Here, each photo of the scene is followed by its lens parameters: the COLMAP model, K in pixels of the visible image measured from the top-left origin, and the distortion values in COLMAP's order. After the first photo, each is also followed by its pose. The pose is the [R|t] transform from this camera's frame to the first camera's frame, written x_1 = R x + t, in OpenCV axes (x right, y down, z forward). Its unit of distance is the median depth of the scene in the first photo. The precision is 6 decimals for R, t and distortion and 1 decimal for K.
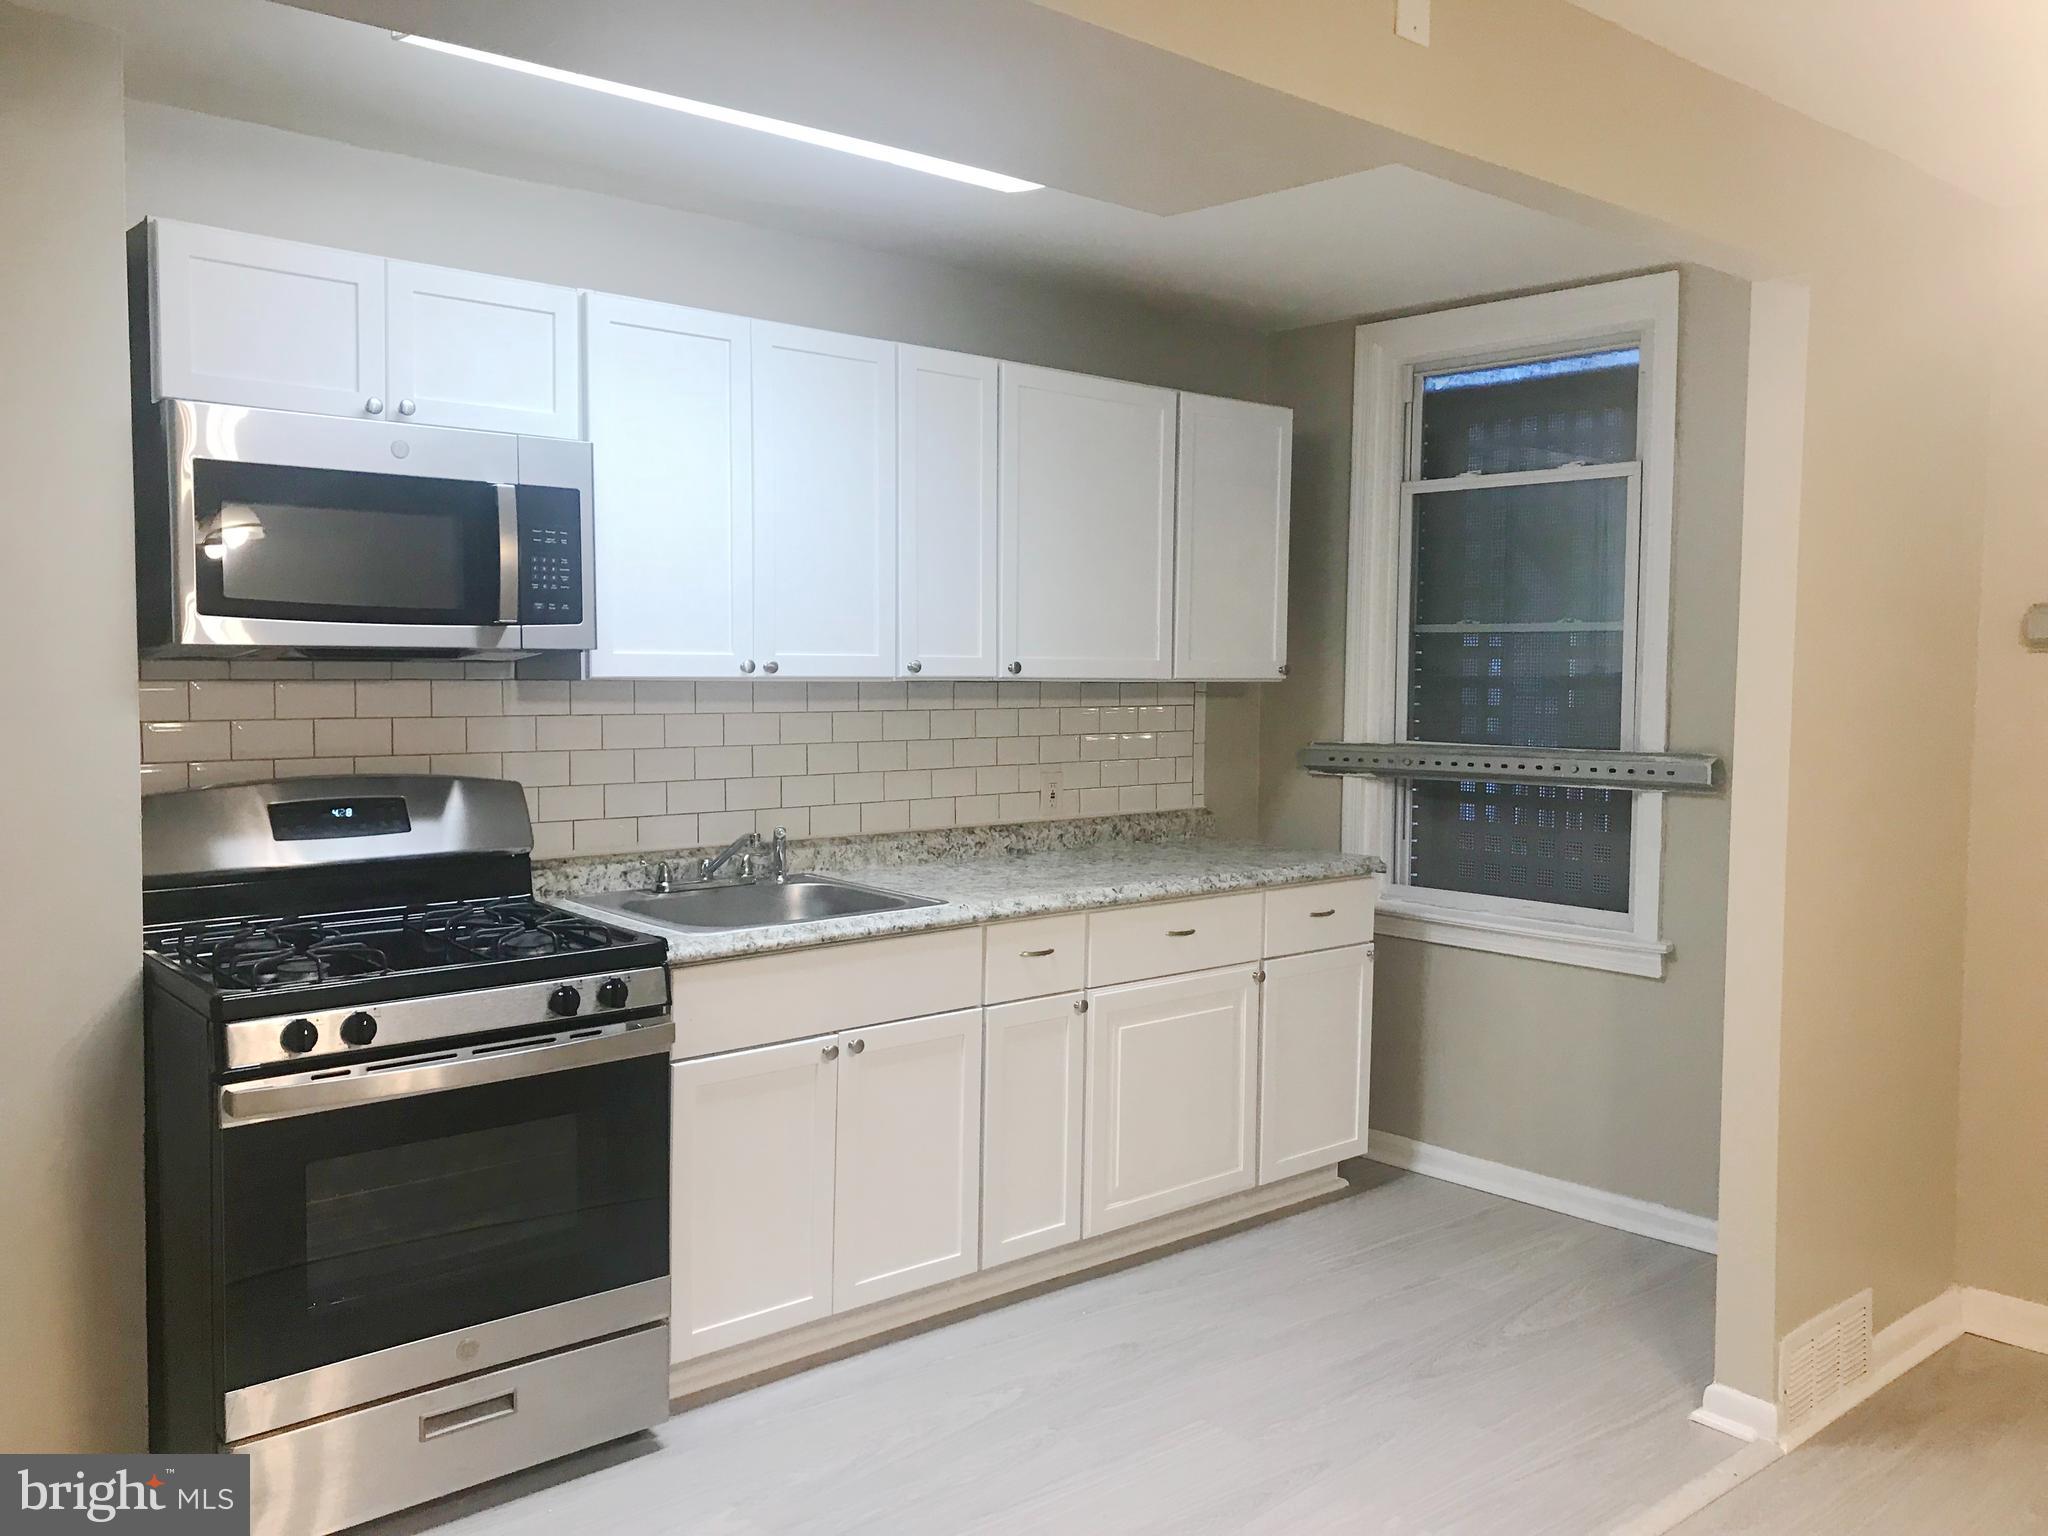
lens RADIAL K [[1698.1, 0, 1022.5], [0, 1698.1, 755.6], [0, 0, 1]] dist [0.087000, -0.100551]
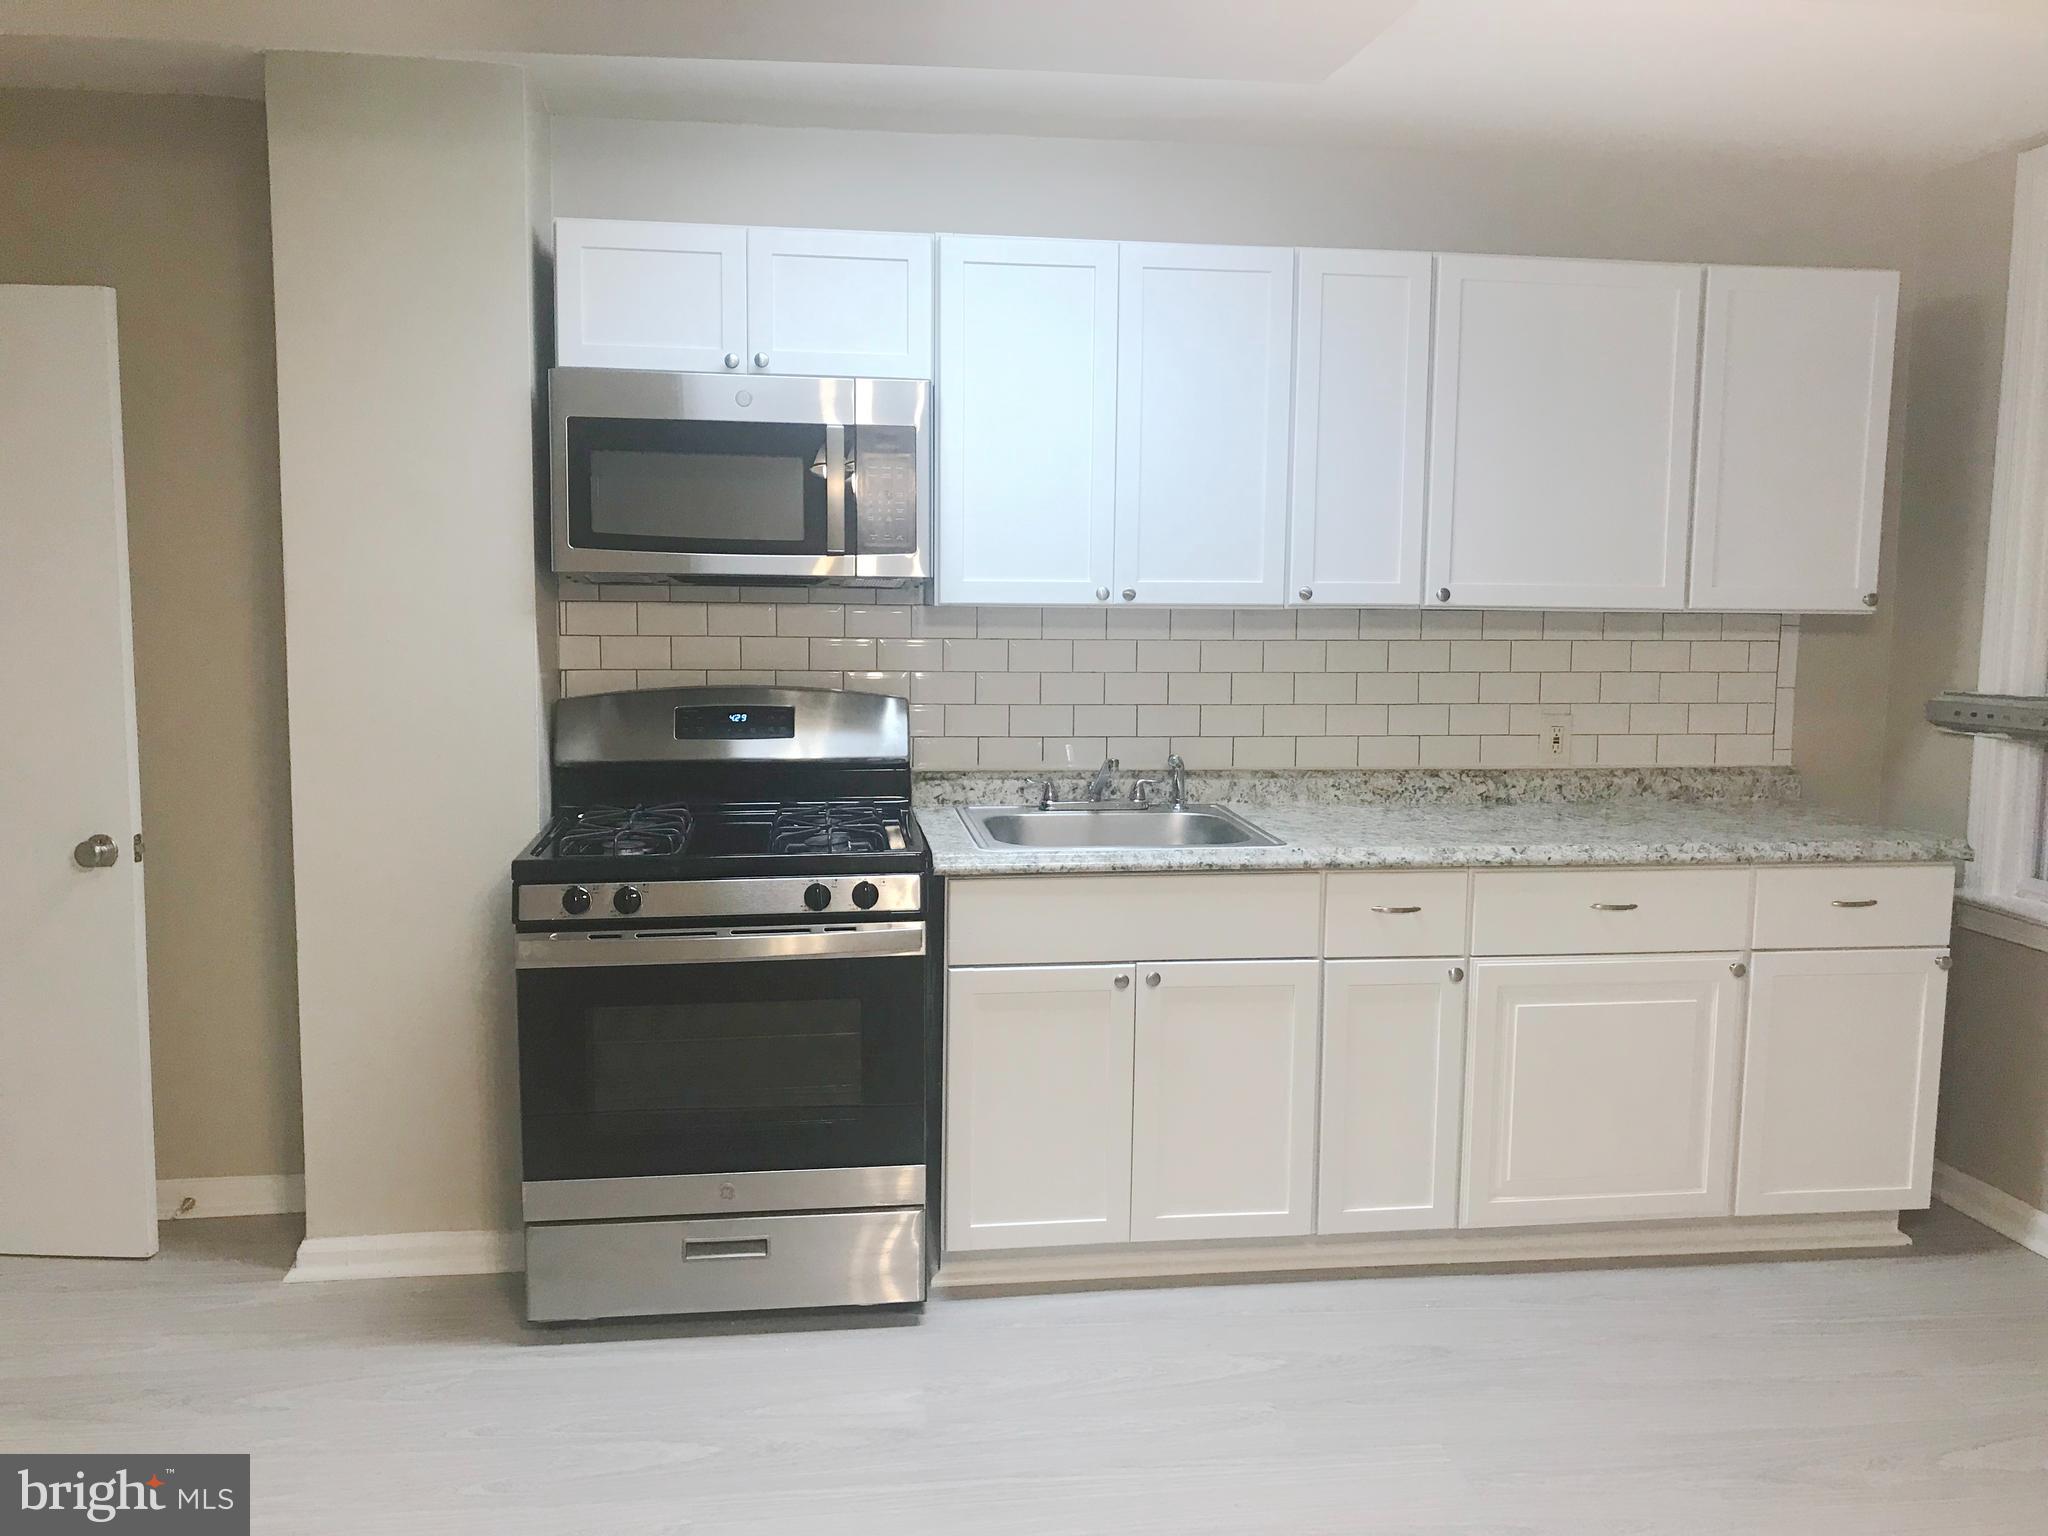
lens RADIAL K [[1698.1, 0, 1022.5], [0, 1698.1, 755.6], [0, 0, 1]] dist [0.087000, -0.100551]
pose [[0.839256, 0.059226, -0.540502, 0.299320], [-0.035098, 0.997878, 0.054846, -0.008745], [0.542603, -0.027059, 0.839553, 0.109780]]
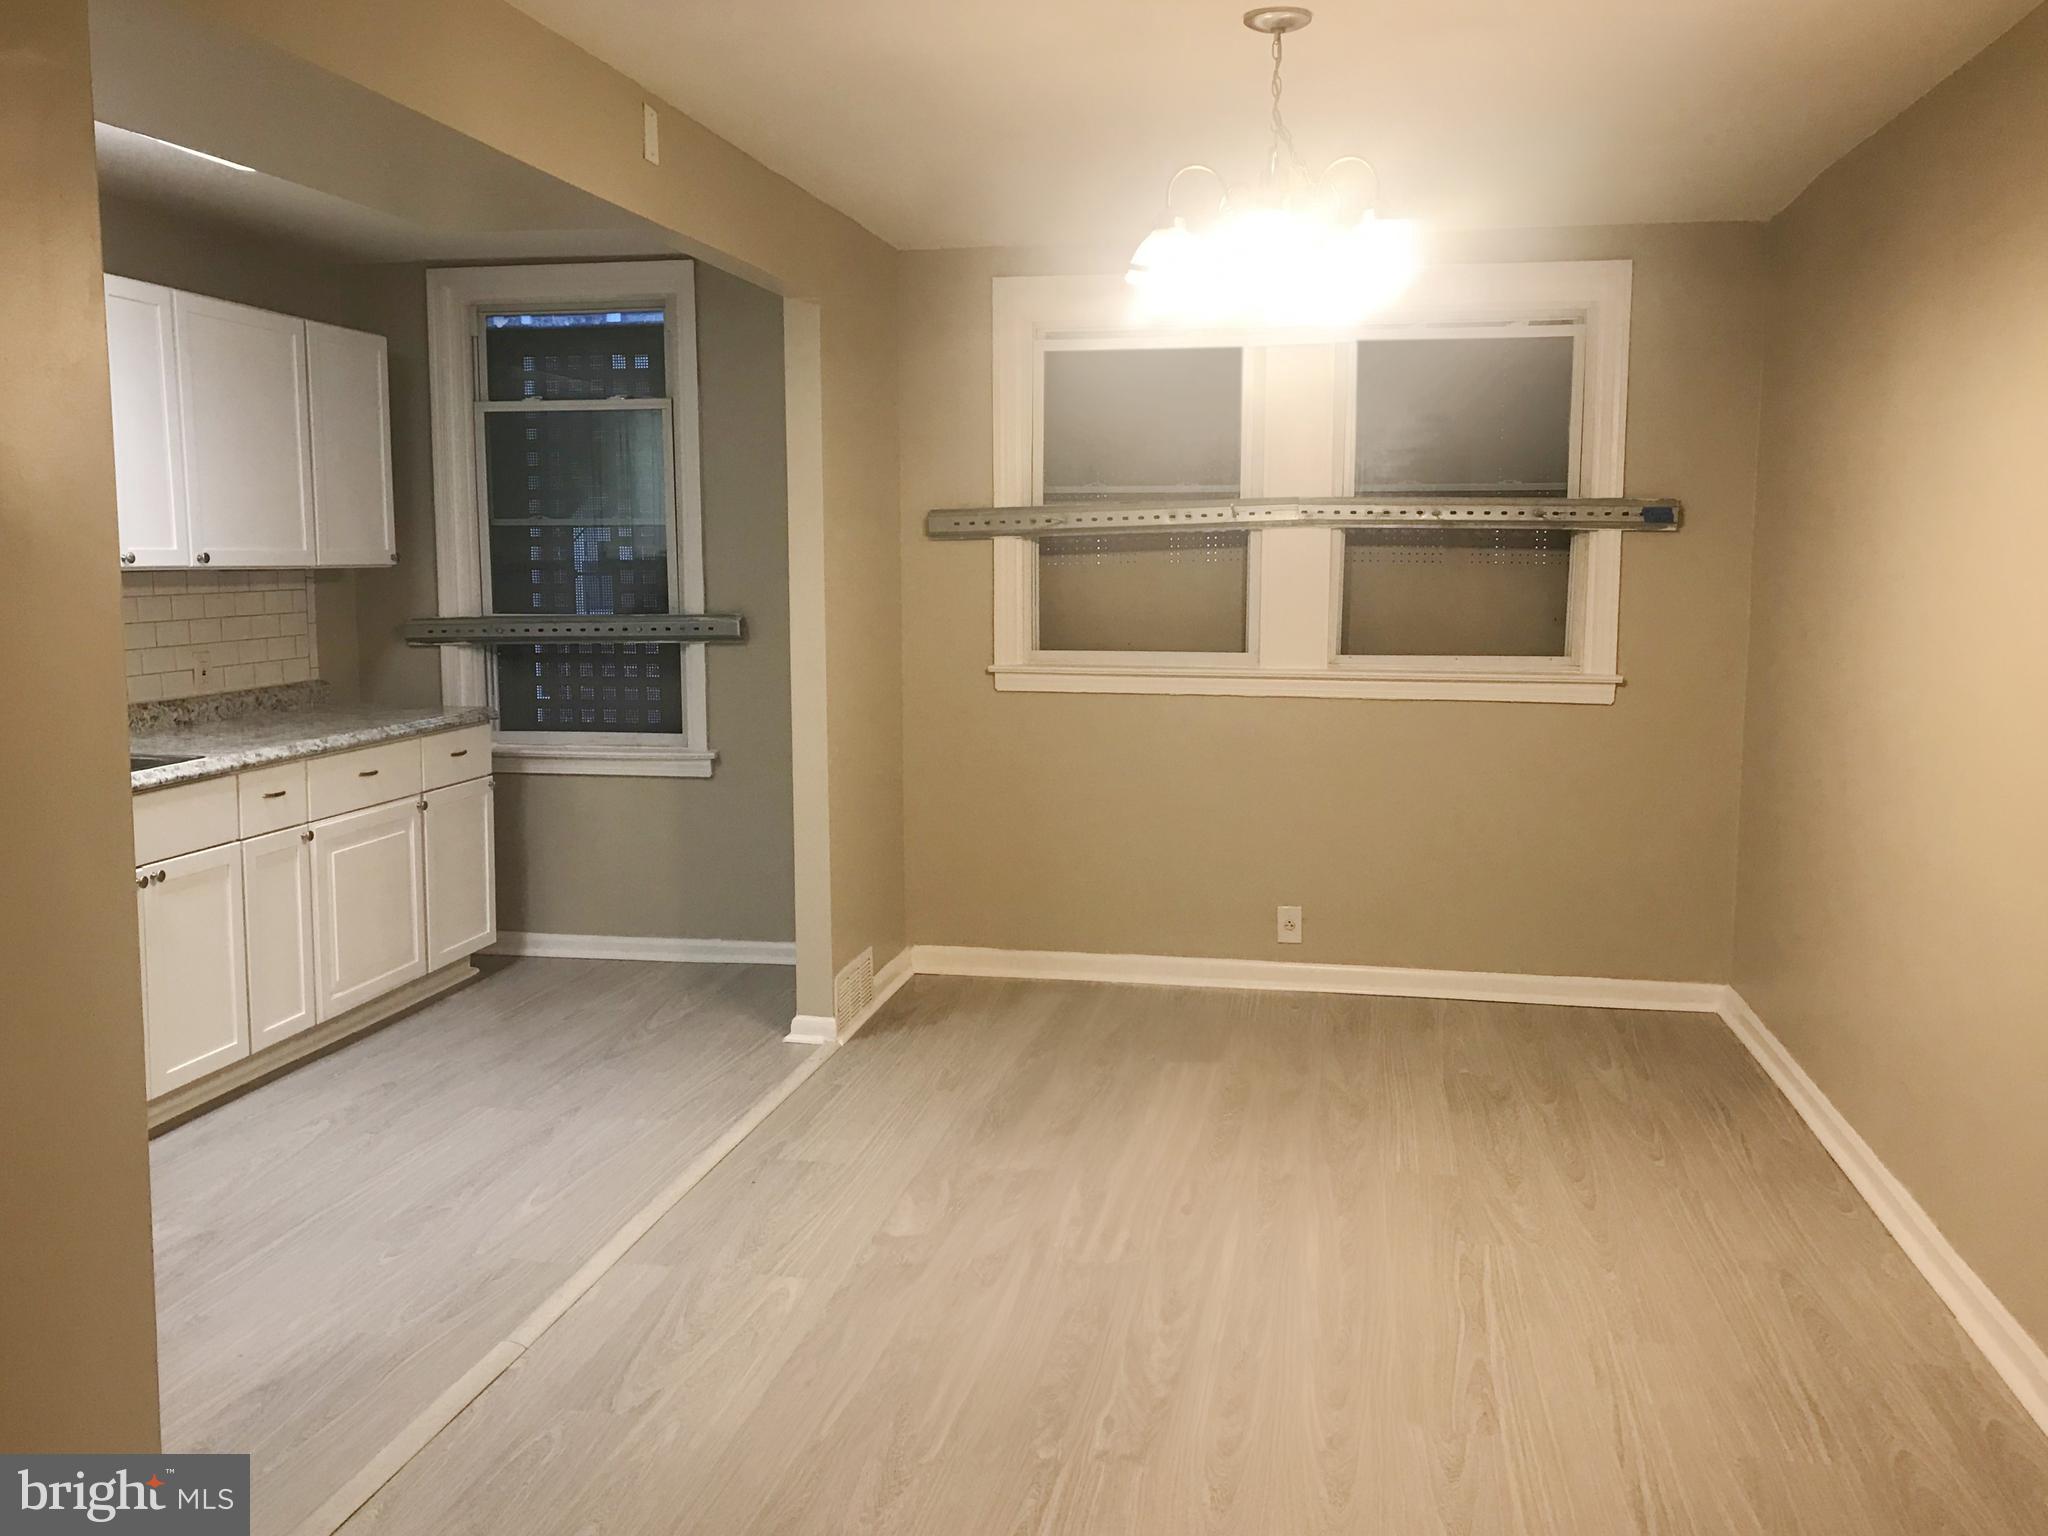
lens RADIAL K [[1773.0, 0, 1024.0], [0, 1773.0, 768.0], [0, 0, 1]] dist [-0.006905, -0.004594]
pose [[0.792991, -0.086316, 0.603088, -0.295511], [0.044152, 0.995452, 0.084417, 0.012668], [-0.607631, -0.040314, 0.793195, -0.295523]]
